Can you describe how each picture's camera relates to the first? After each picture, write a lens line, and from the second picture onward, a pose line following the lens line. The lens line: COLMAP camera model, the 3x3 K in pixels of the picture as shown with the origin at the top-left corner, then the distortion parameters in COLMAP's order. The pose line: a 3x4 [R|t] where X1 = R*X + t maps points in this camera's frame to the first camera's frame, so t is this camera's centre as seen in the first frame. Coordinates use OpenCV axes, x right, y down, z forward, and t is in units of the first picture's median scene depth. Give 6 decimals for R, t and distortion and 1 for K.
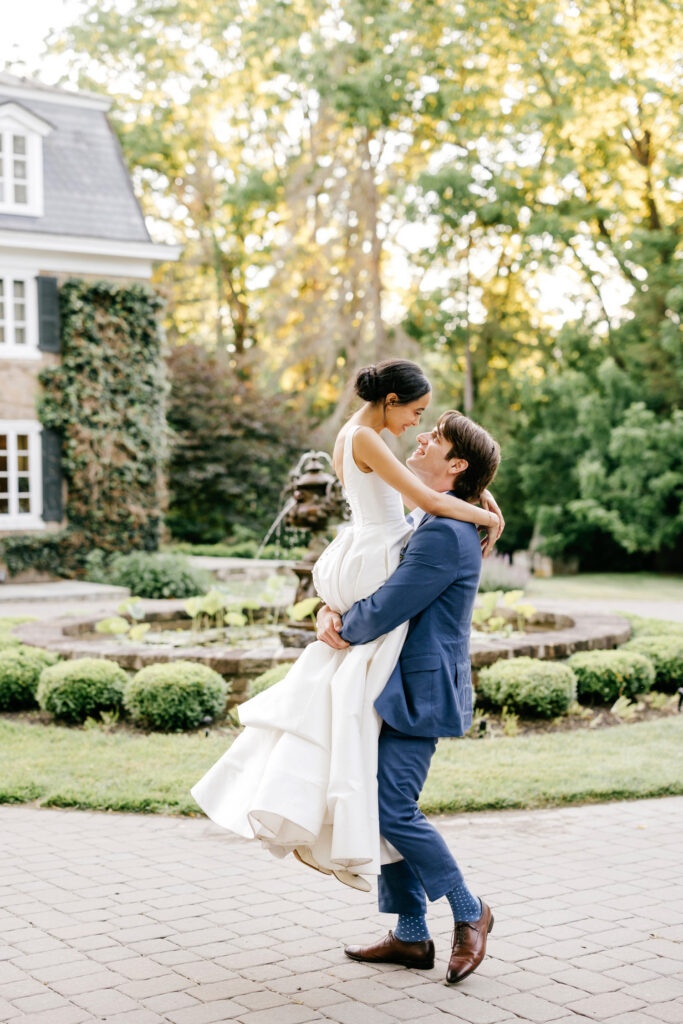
lens RADIAL K [[1565.7, 0, 323.0], [0, 1565.7, 514.9], [0, 0, 1]] dist [0.032744, 0.055380]
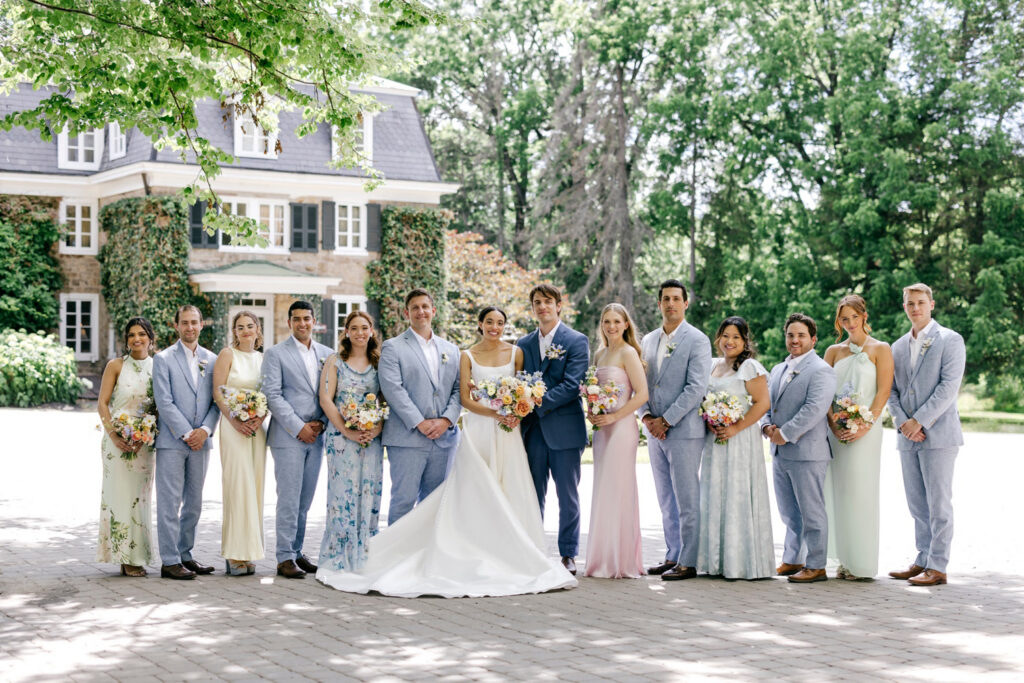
lens RADIAL K [[1375.1, 0, 509.5], [0, 1375.1, 370.3], [0, 0, 1]] dist [-0.036030, 0.048596]
pose [[0.997729, 0.027994, -0.061270, 0.050369], [-0.027785, 0.999605, 0.004261, 0.005705], [0.061365, -0.002549, 0.998112, -0.376242]]
